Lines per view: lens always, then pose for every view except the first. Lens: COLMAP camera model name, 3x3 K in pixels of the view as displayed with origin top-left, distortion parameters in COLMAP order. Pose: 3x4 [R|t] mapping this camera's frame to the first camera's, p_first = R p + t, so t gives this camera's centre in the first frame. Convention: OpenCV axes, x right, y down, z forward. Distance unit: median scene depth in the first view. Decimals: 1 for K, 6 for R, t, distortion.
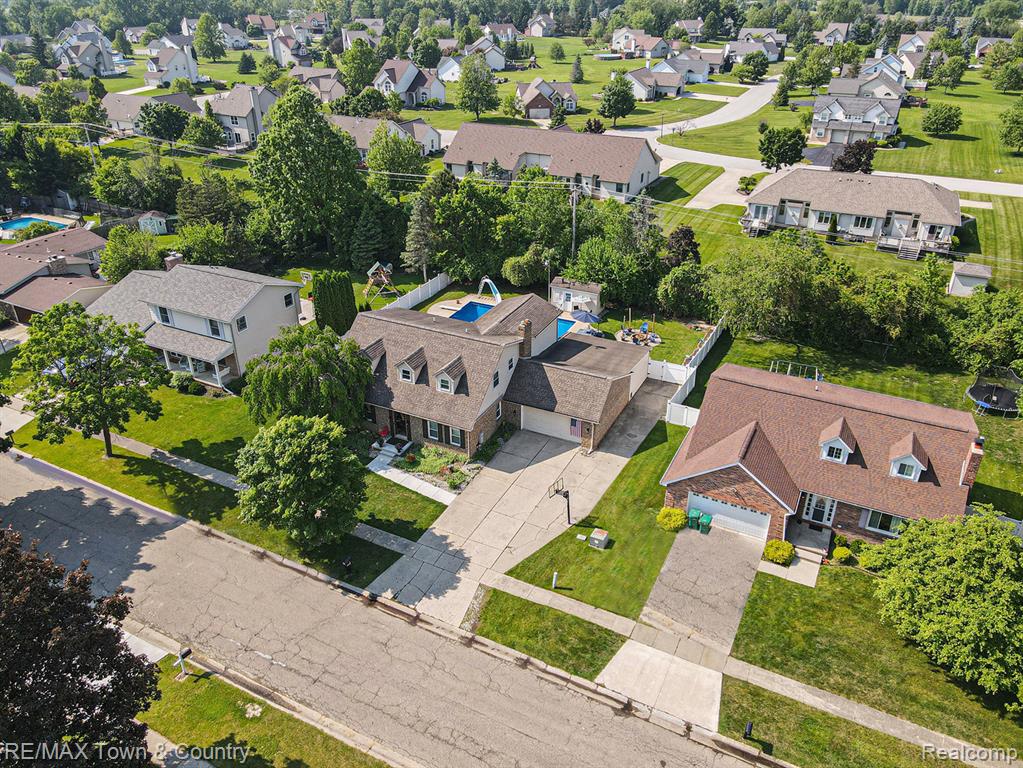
lens RADIAL K [[740.0, 0, 516.1], [0, 740.0, 381.6], [0, 0, 1]] dist [0.005682, 0.007646]
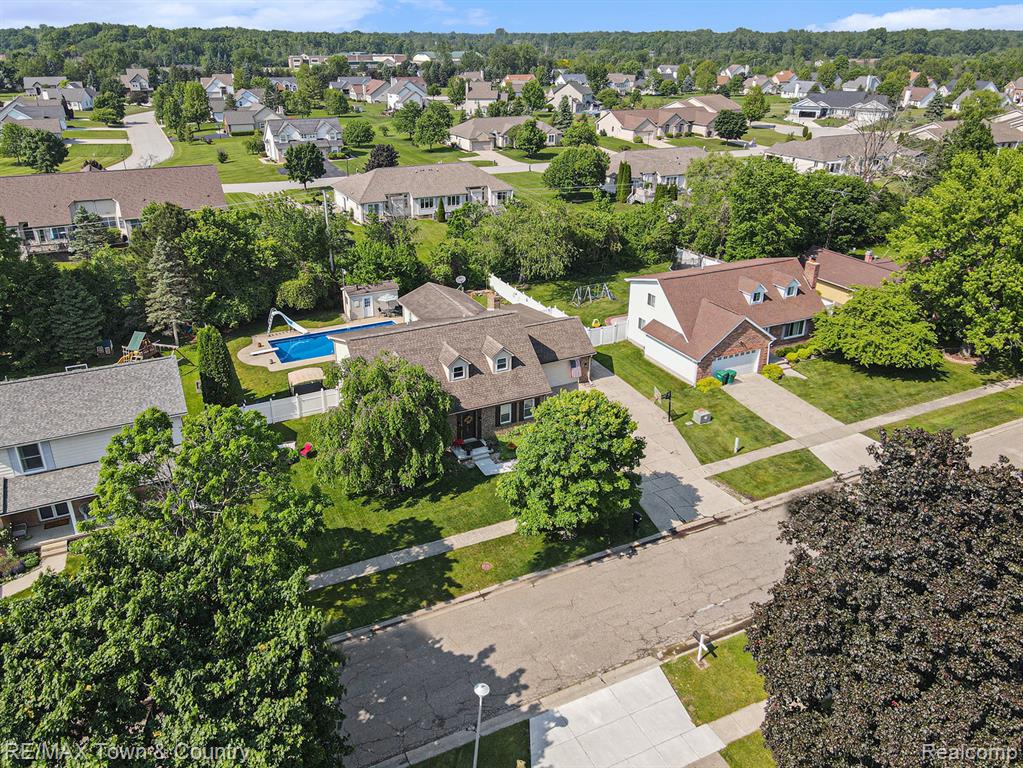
lens RADIAL K [[740.0, 0, 516.1], [0, 740.0, 381.6], [0, 0, 1]] dist [0.005682, 0.007646]
pose [[0.603989, -0.336493, 0.722475, -0.713683], [0.381336, 0.918015, 0.108770, -0.065479], [-0.699843, 0.209810, 0.682788, 0.297975]]
